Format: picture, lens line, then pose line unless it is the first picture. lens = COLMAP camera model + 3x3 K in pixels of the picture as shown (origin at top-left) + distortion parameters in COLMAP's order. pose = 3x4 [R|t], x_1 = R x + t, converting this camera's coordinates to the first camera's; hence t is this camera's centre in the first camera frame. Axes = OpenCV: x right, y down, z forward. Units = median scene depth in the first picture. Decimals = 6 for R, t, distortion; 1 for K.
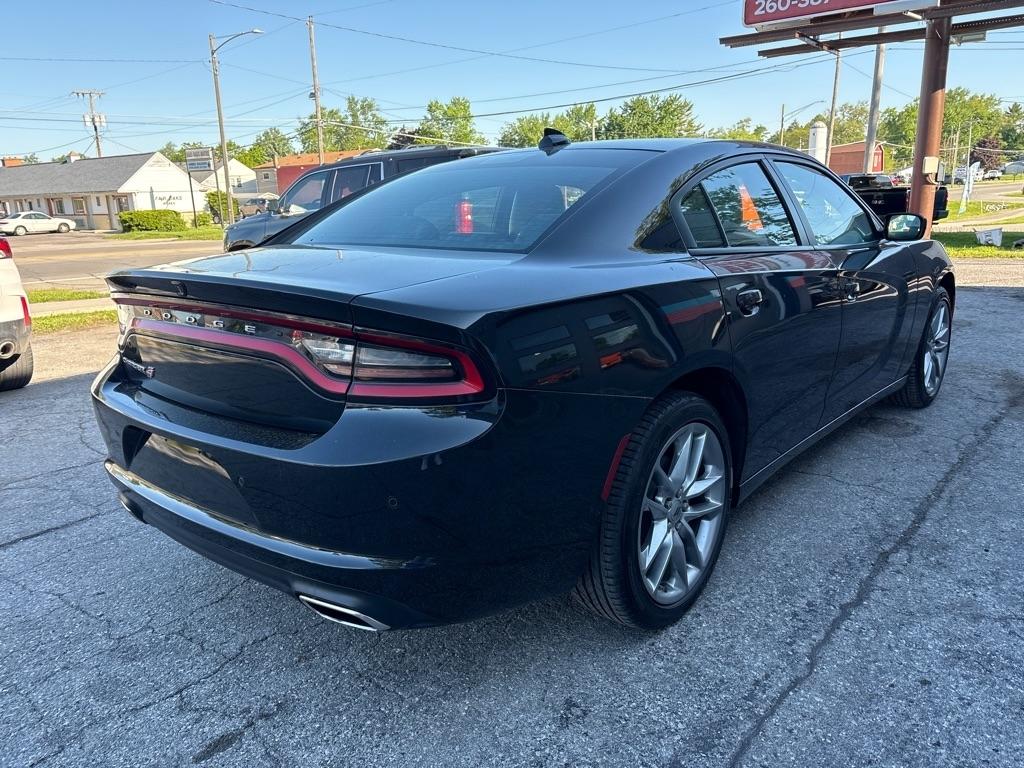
lens RADIAL K [[771.6, 0, 511.7], [0, 771.6, 389.7], [0, 0, 1]] dist [0.044733, -0.041005]
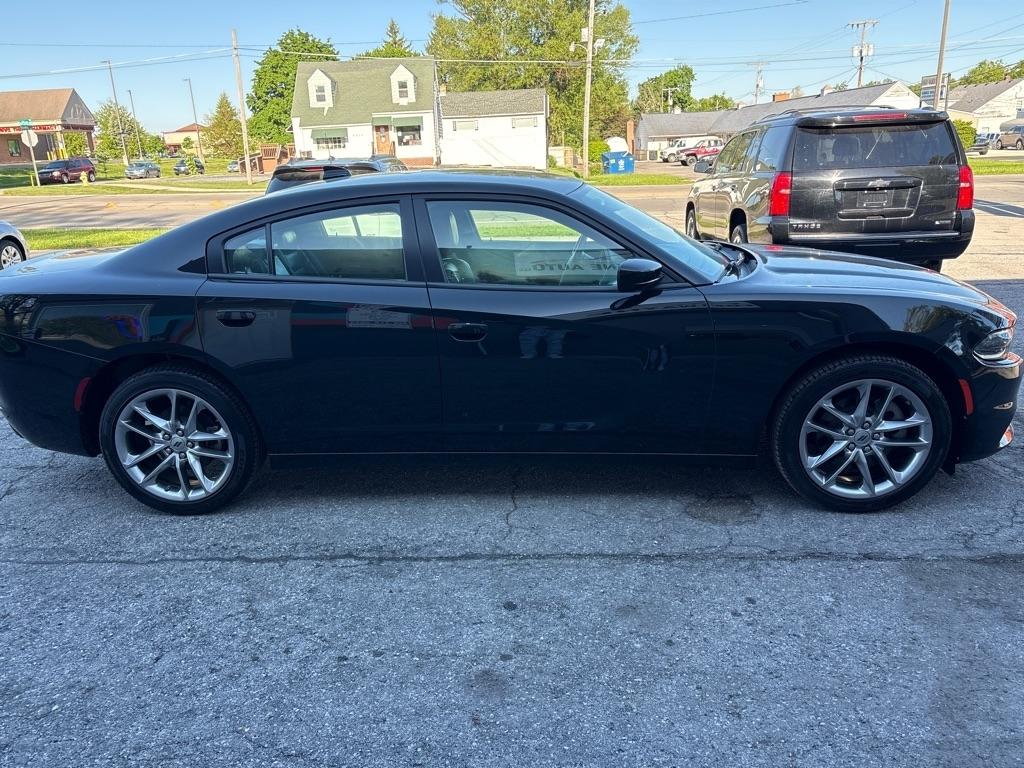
lens RADIAL K [[771.6, 0, 512.2], [0, 771.6, 381.9], [0, 0, 1]] dist [0.044733, -0.041005]
pose [[0.602494, 0.239395, -0.761375, 0.270469], [-0.177111, 0.970274, 0.164926, -0.051442], [0.778224, 0.035481, 0.626983, 0.084994]]
